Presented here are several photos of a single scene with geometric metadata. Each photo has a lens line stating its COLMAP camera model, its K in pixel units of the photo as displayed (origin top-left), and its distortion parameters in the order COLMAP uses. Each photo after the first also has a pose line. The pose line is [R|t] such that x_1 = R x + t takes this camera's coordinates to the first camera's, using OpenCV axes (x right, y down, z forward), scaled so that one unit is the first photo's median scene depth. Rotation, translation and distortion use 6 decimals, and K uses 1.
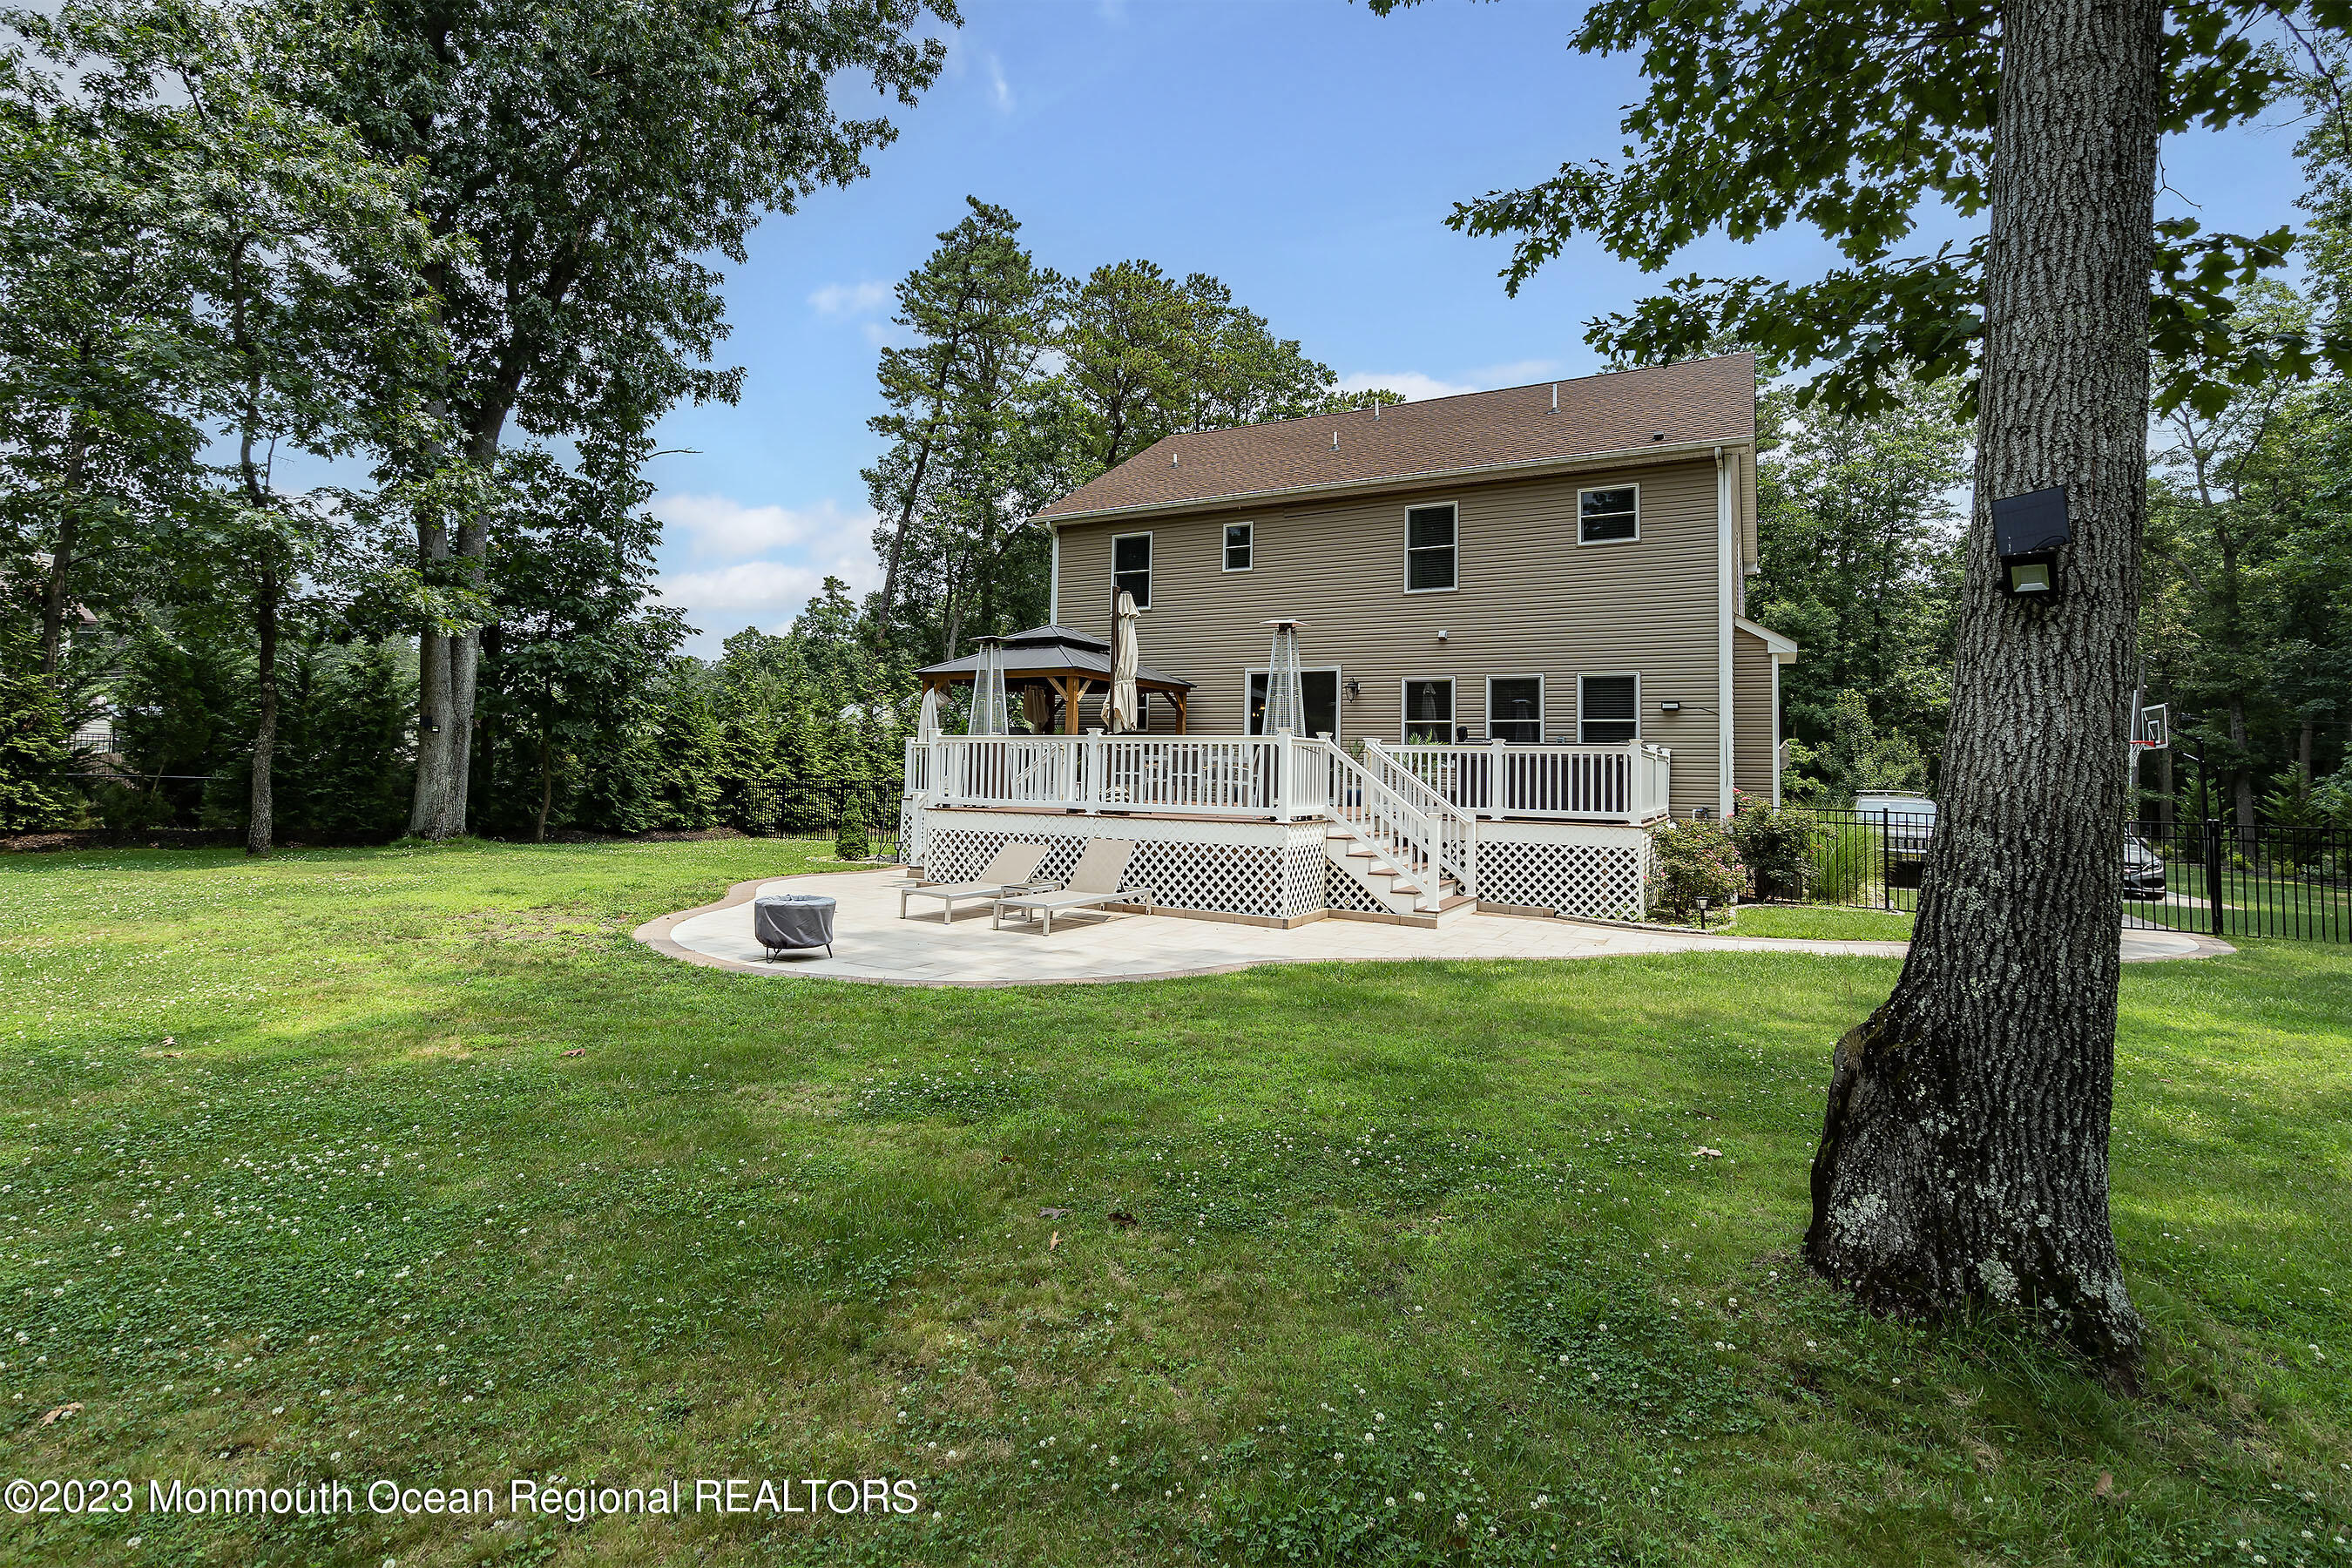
lens RADIAL K [[1099.4, 0, 1150.7], [0, 1099.4, 712.1], [0, 0, 1]] dist [-0.000538, -0.000076]
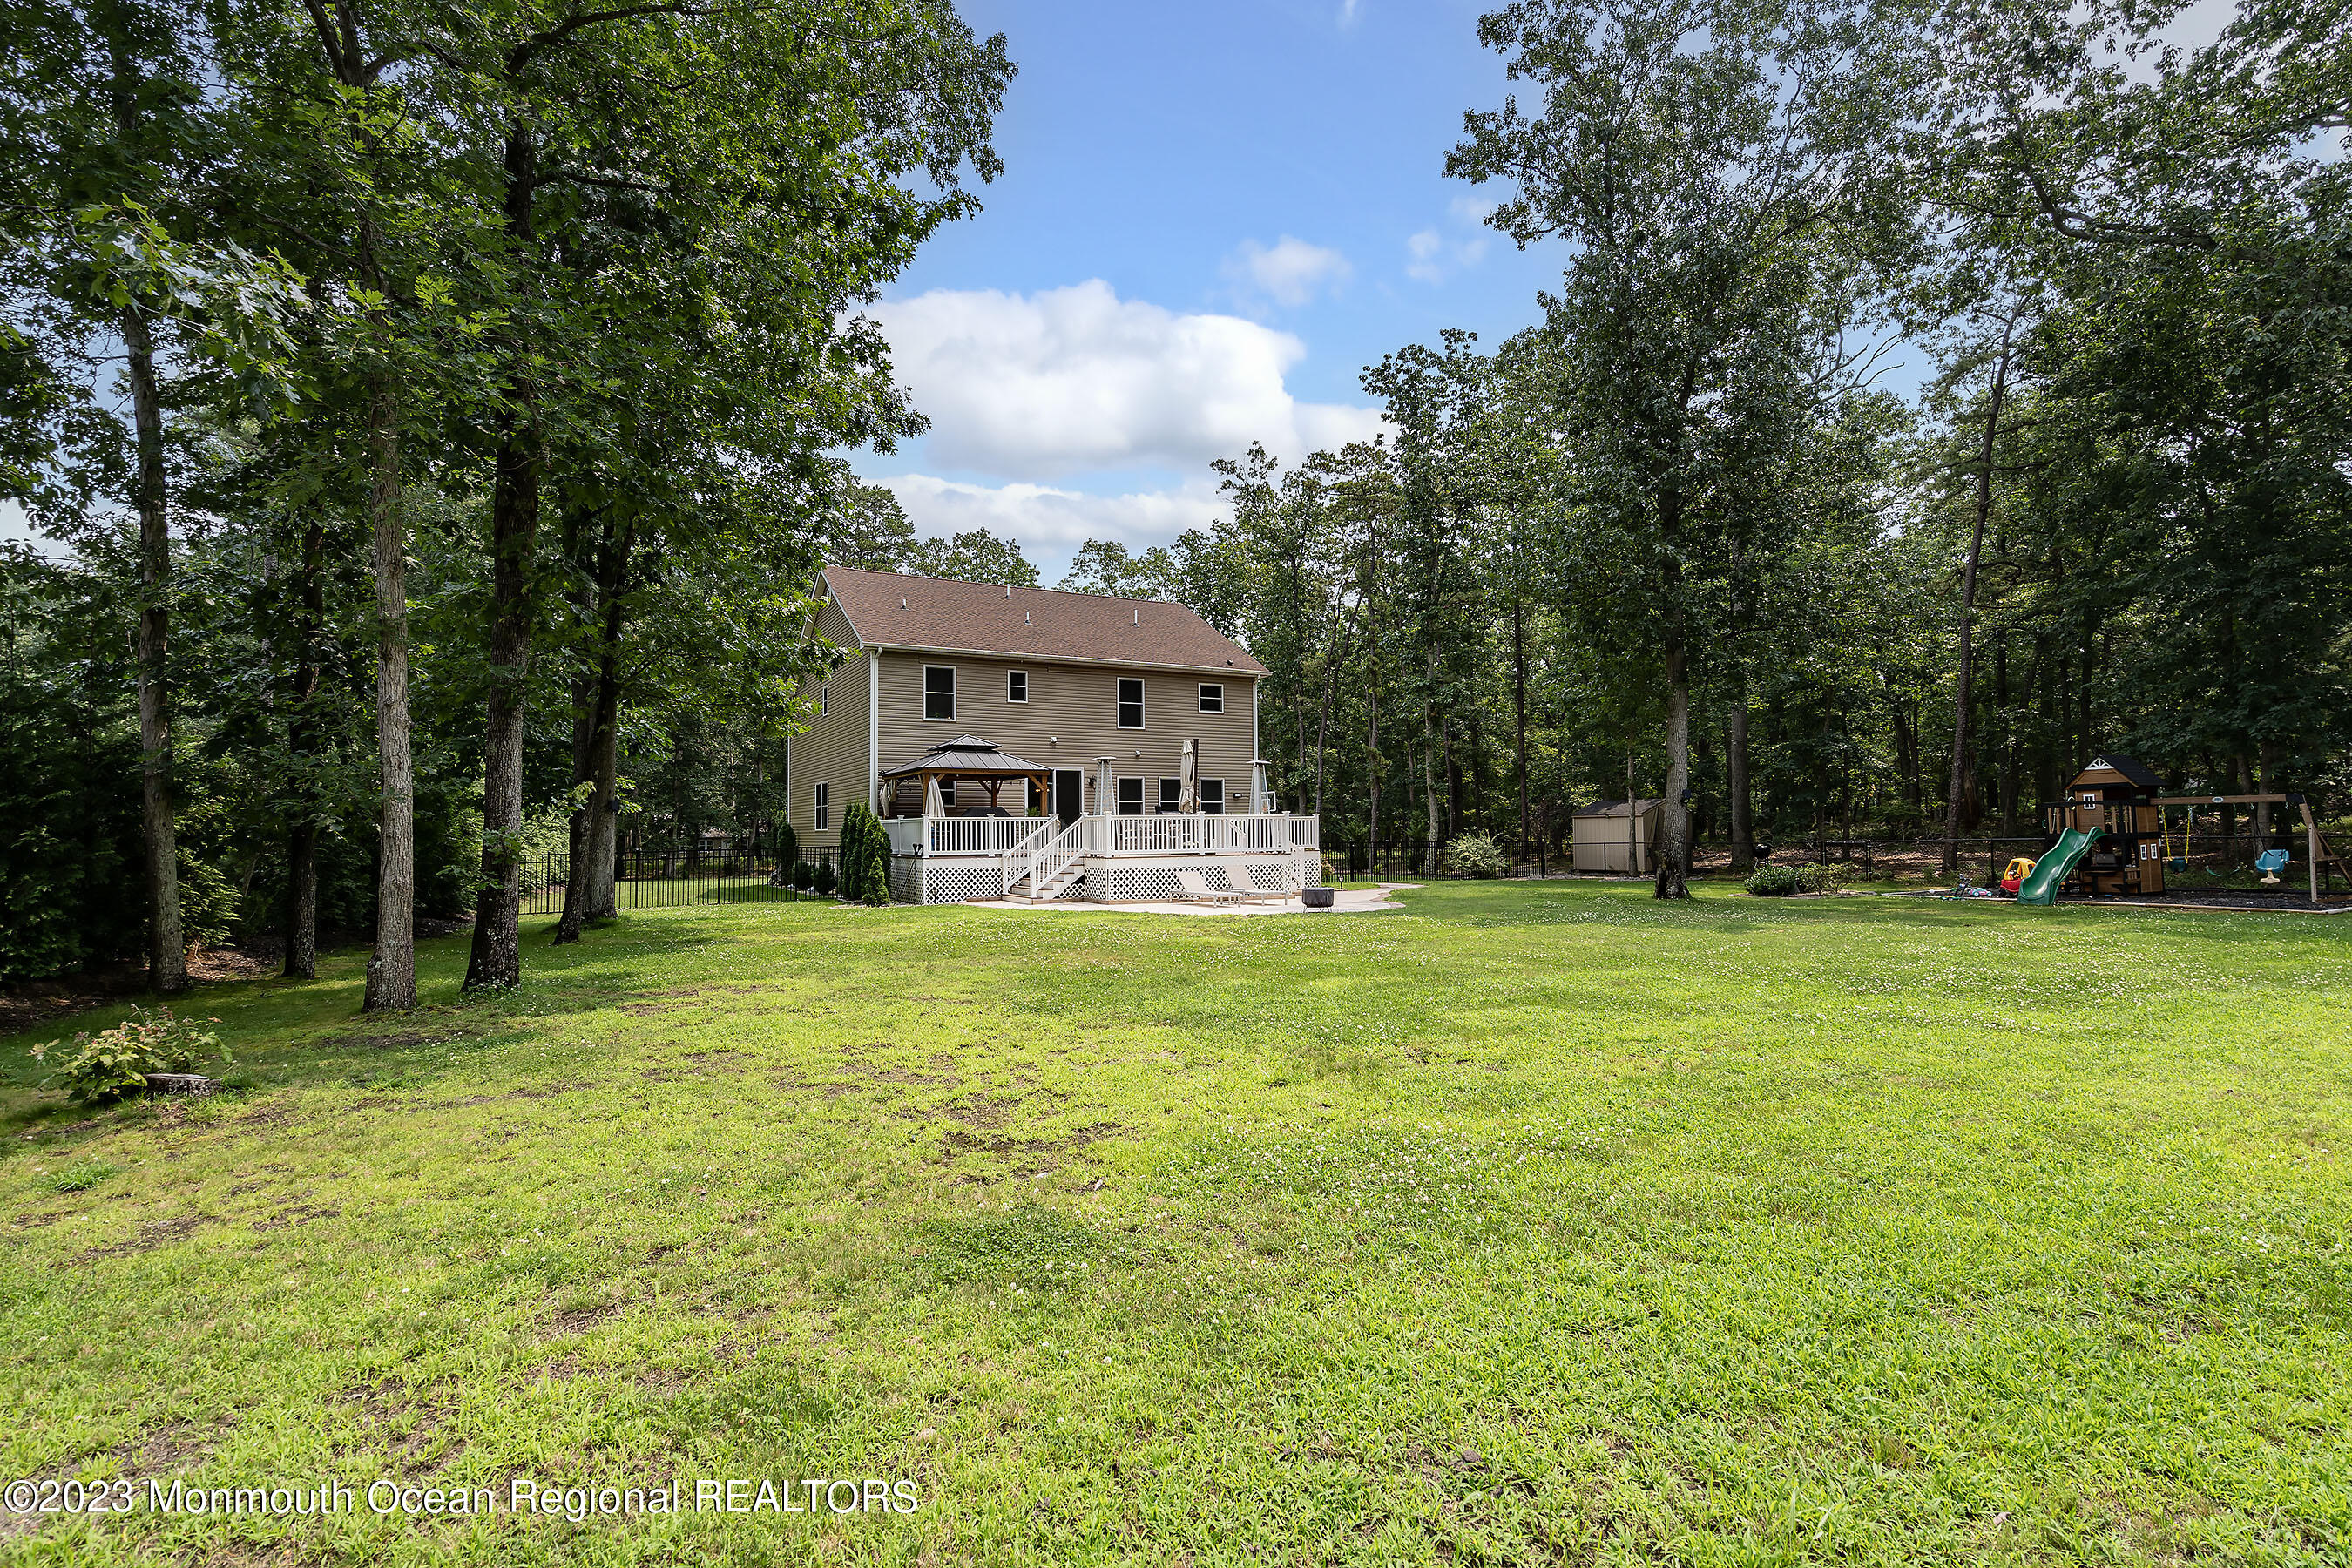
lens RADIAL K [[1099.4, 0, 1165.9], [0, 1099.4, 783.2], [0, 0, 1]] dist [-0.000538, -0.000076]
pose [[0.526580, 0.012926, 0.850028, -1.317546], [-0.022473, 0.999747, -0.001280, -0.021735], [-0.849829, -0.018429, 0.526737, 0.019895]]
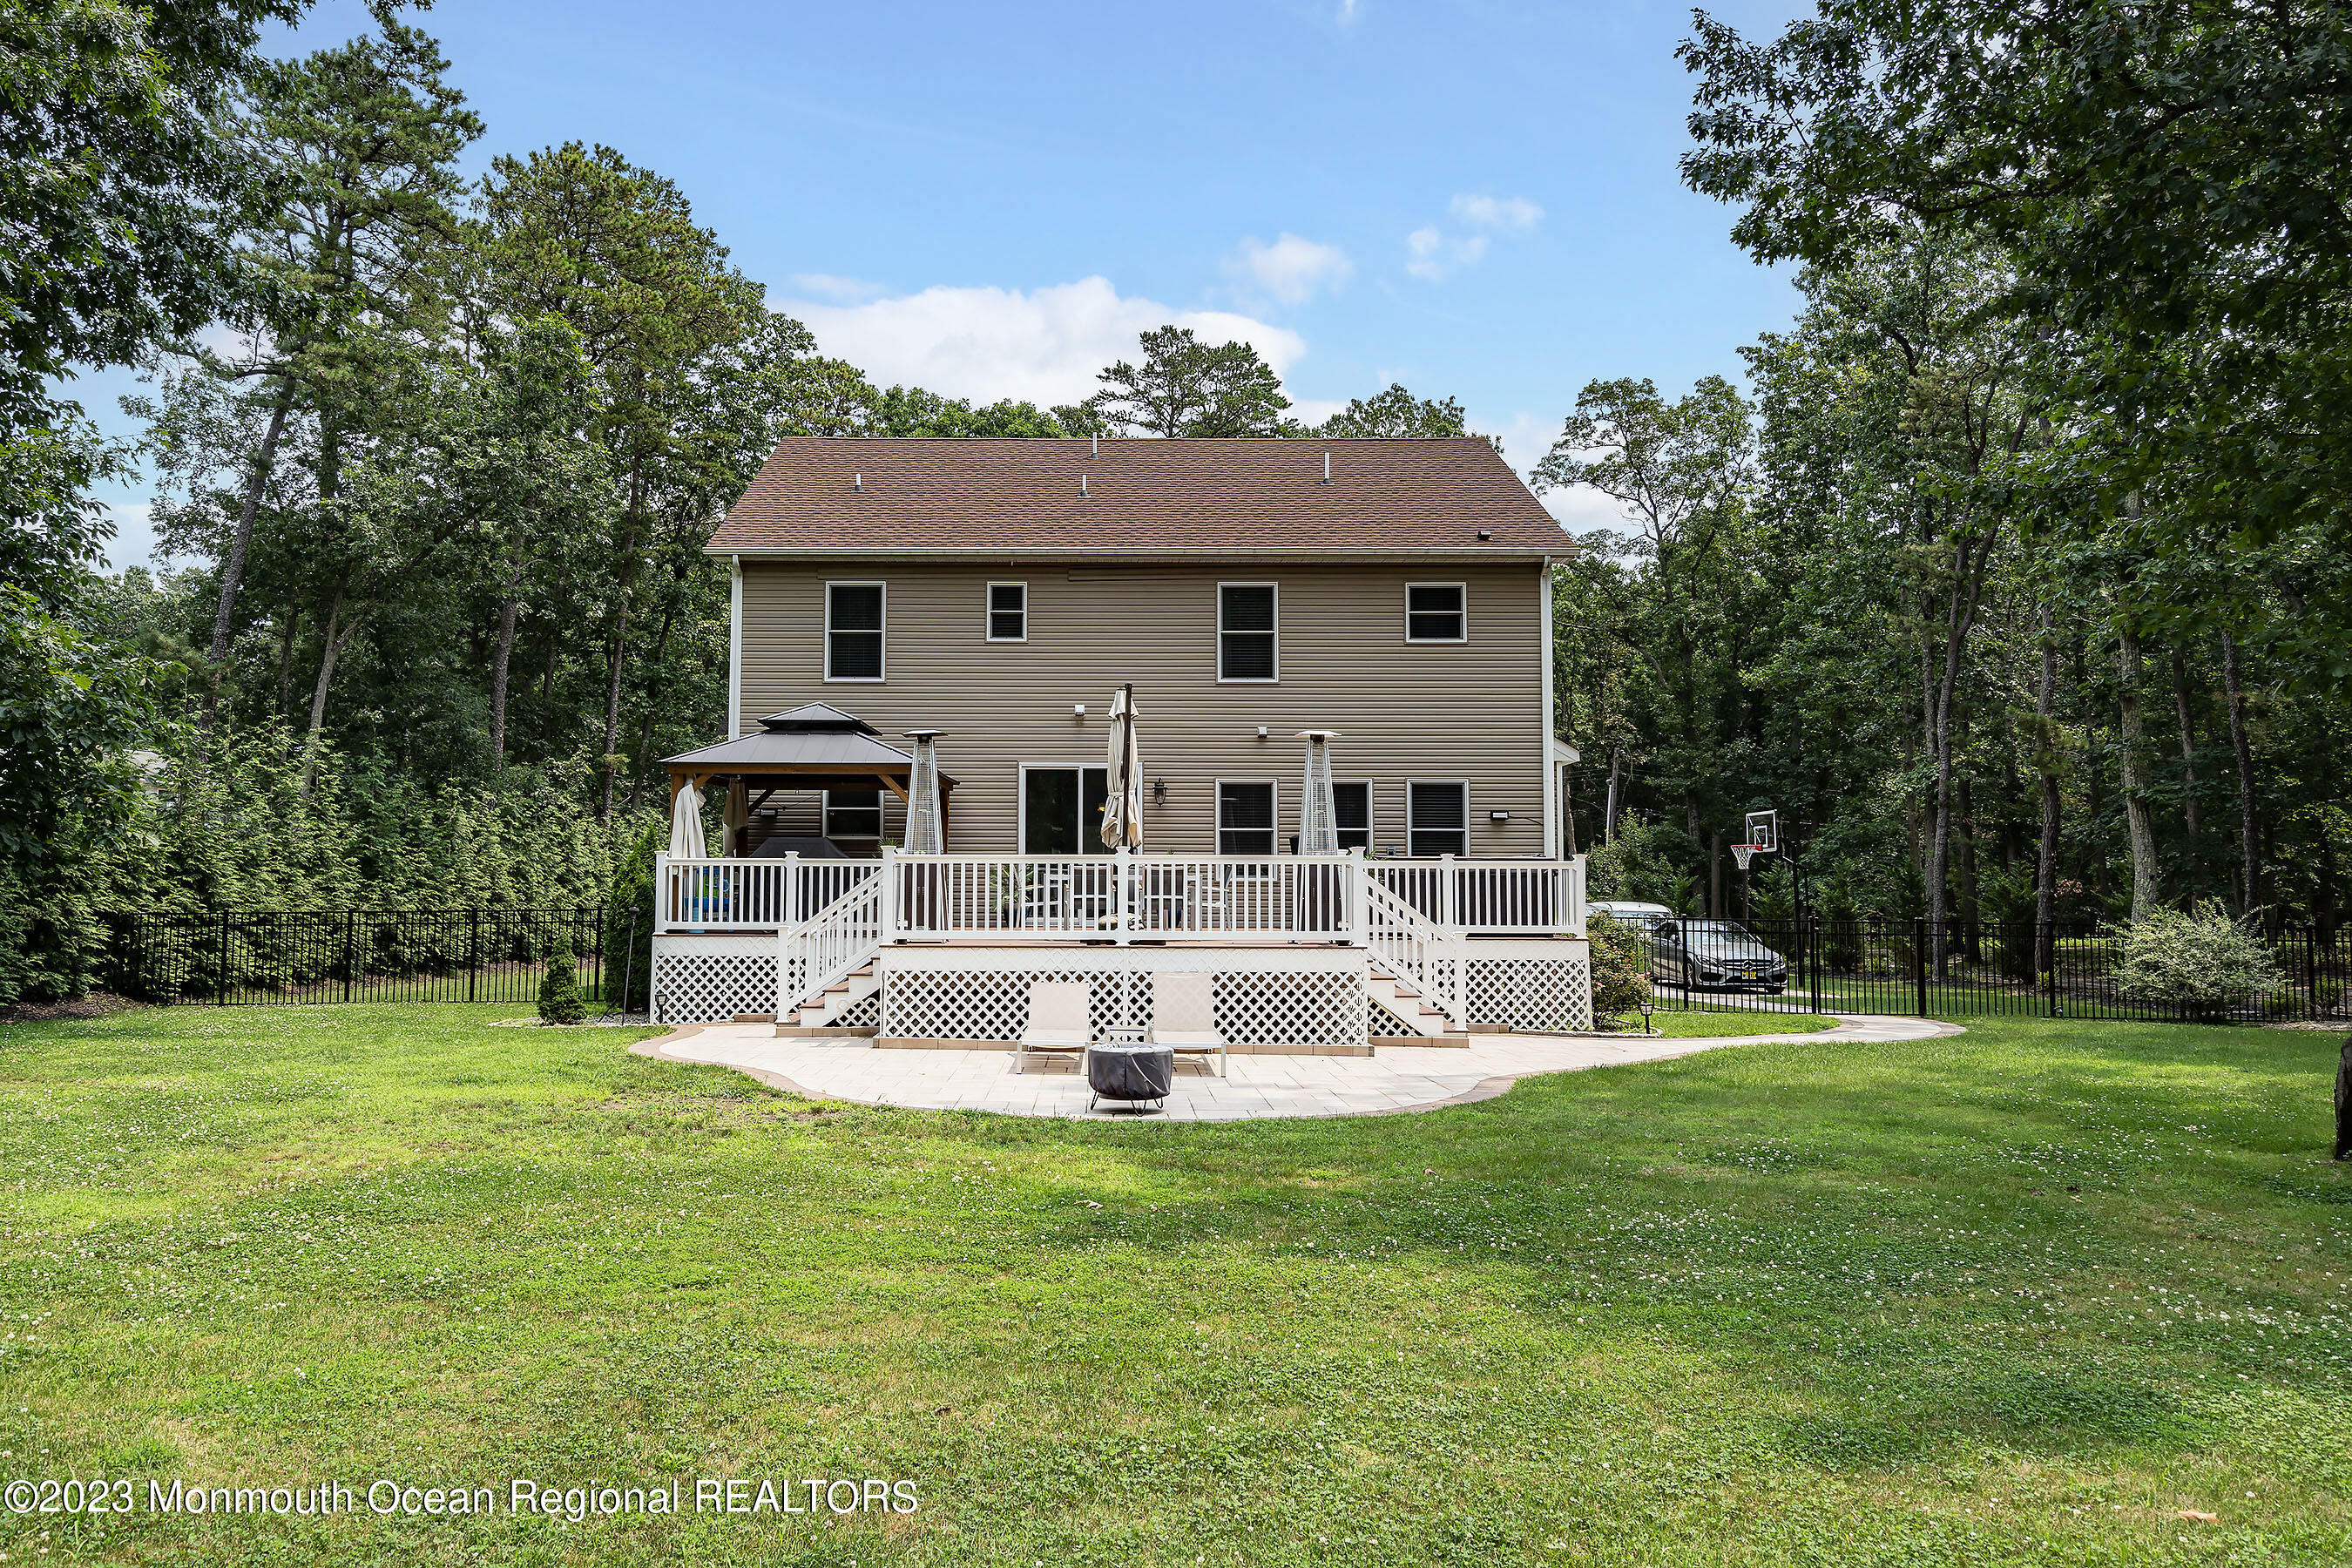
lens RADIAL K [[1536.1, 0, 1170.2], [0, 1536.1, 798.1], [0, 0, 1]] dist [0.008332, 0.001287]
pose [[0.883536, 0.010828, 0.468239, -0.405673], [-0.011917, 0.999929, -0.000635, -0.016091], [-0.468212, -0.005019, 0.883602, -0.065405]]
